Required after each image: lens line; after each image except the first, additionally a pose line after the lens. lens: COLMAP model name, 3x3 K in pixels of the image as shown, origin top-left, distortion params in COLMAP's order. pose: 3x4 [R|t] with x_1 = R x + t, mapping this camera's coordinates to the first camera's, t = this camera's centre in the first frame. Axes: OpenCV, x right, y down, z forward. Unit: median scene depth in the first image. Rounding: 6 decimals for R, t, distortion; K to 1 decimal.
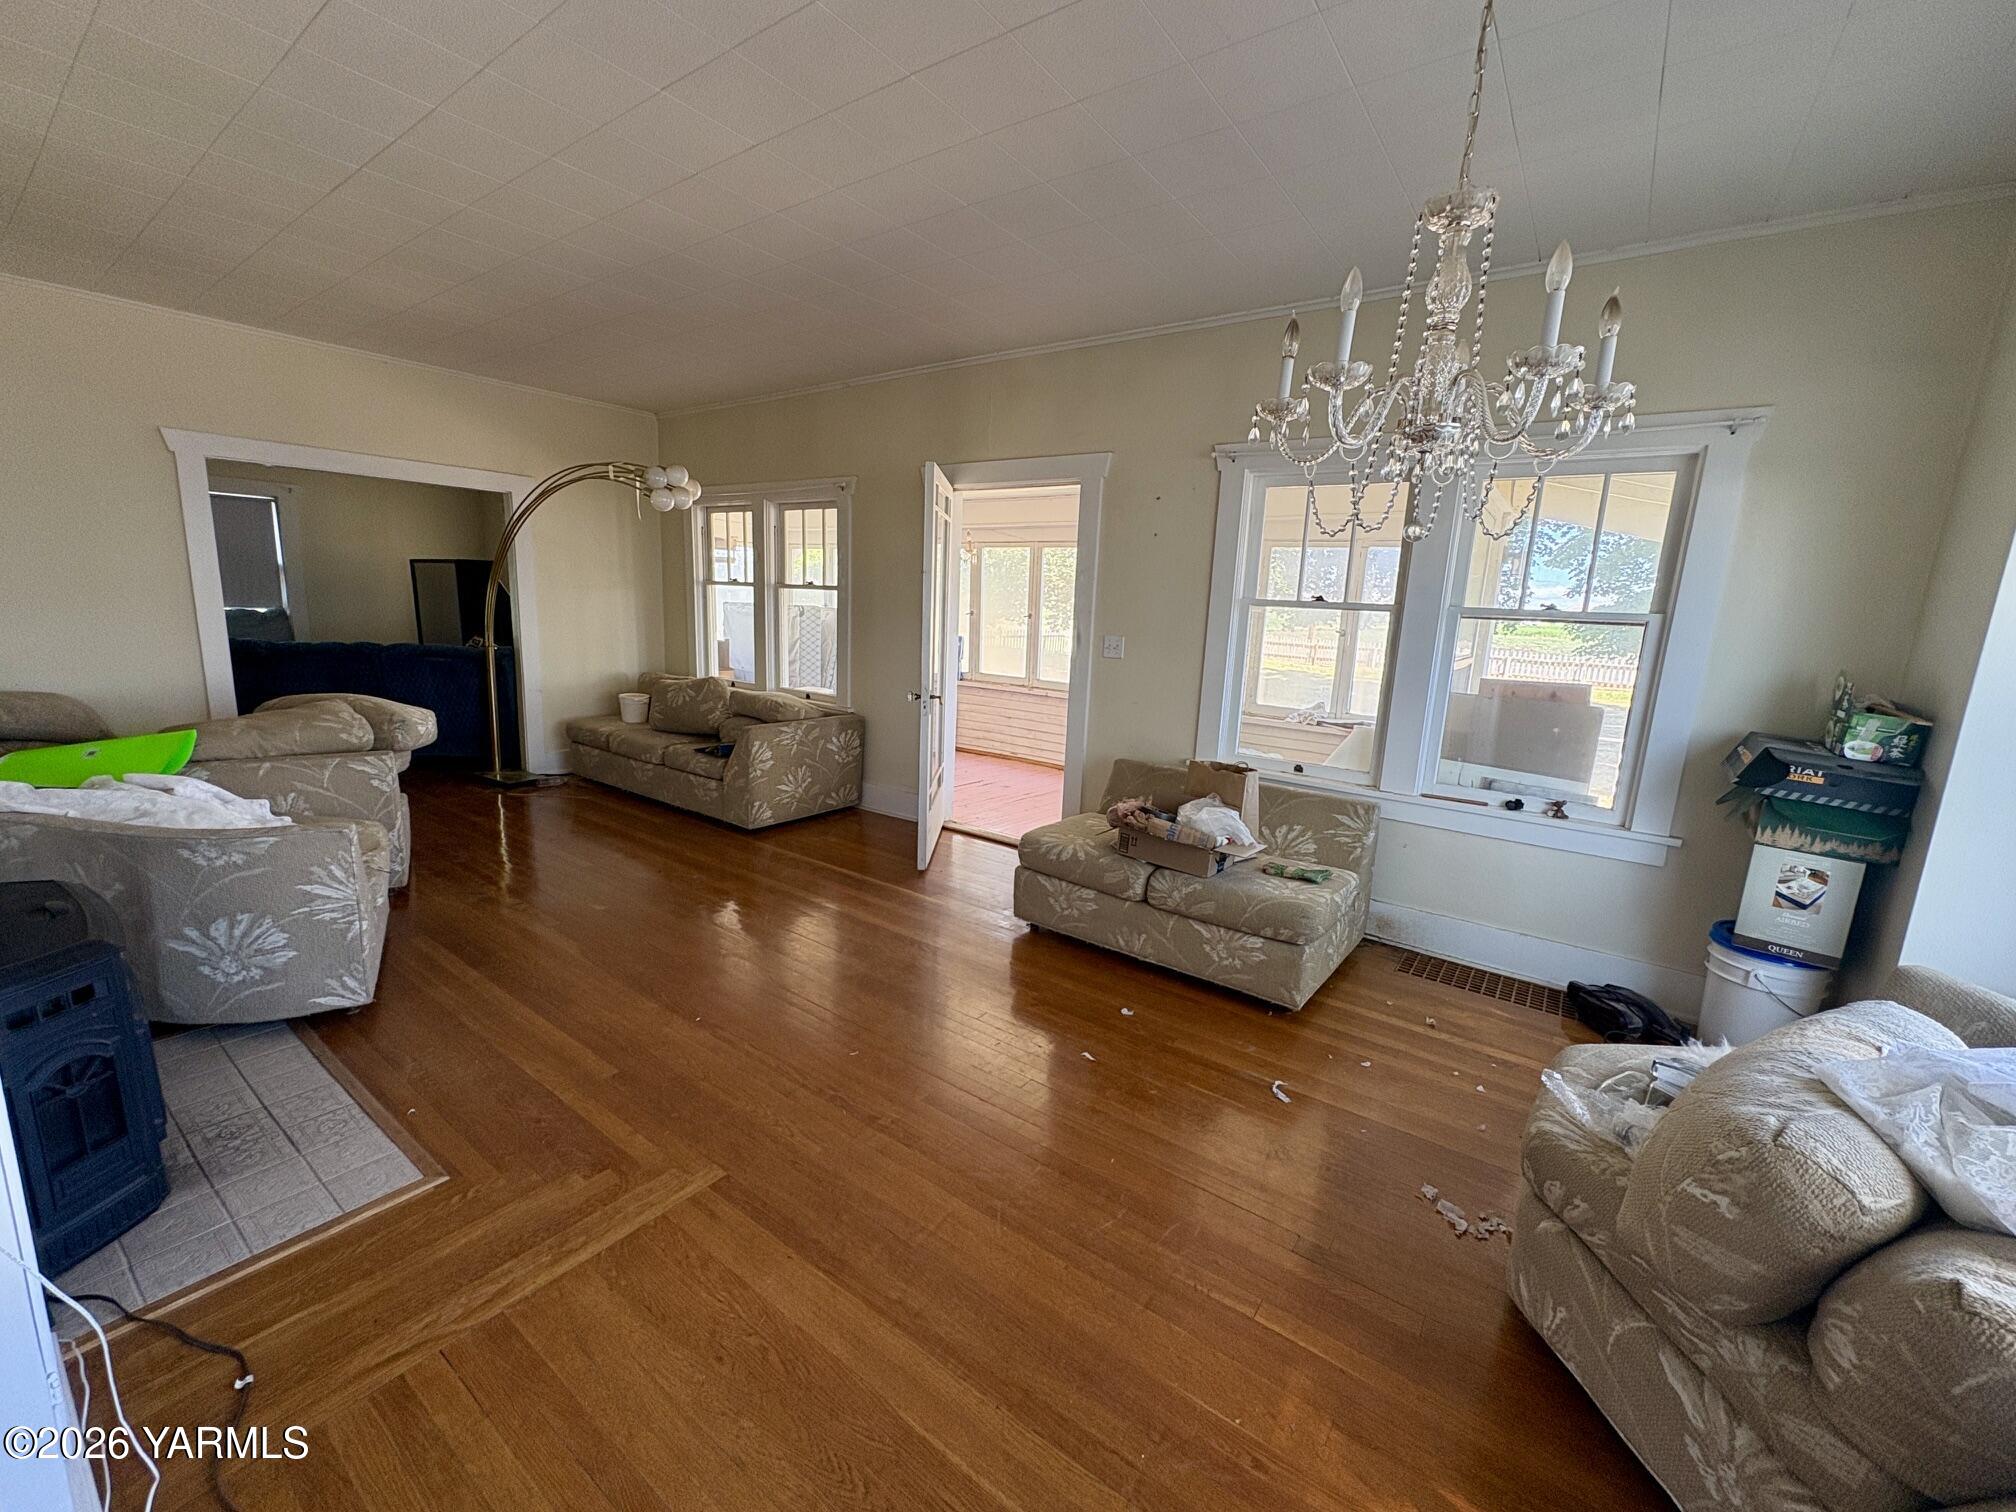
lens RADIAL K [[811.4, 0, 1008.0], [0, 811.4, 756.0], [0, 0, 1]] dist [0.001245, 0.000114]
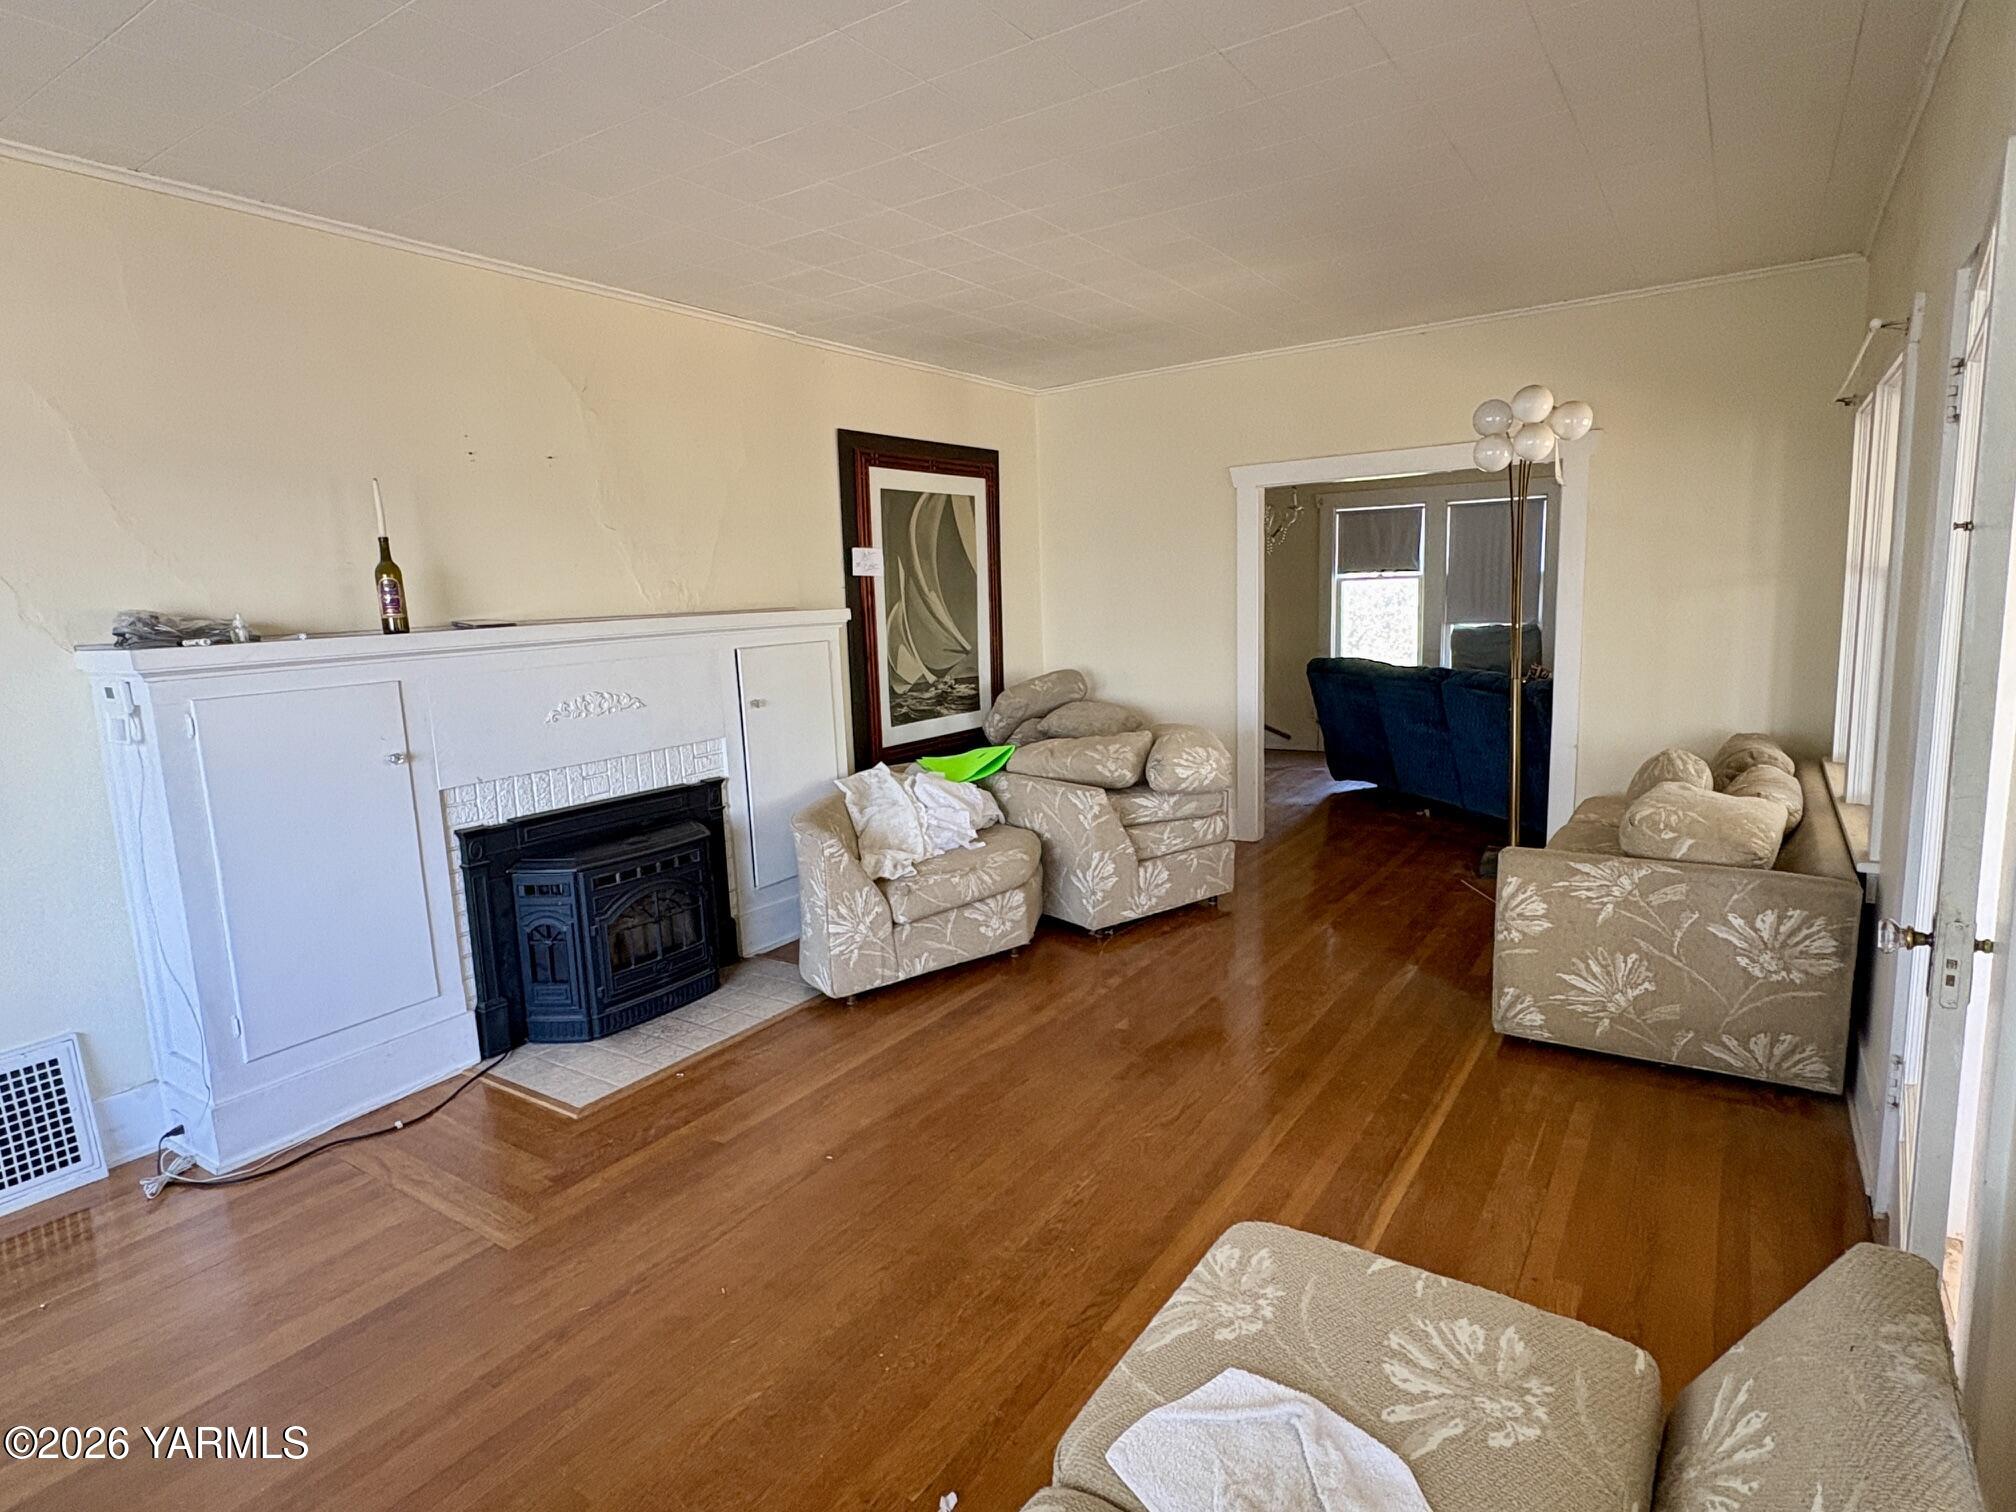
lens RADIAL K [[1096.6, 0, 1004.0], [0, 1096.6, 752.8], [0, 0, 1]] dist [-0.000521, -0.000374]
pose [[0.038817, 0.107901, -0.993404, 0.382103], [-0.147668, 0.983857, 0.101094, -0.119950], [0.988275, 0.142770, 0.054124, 0.600191]]
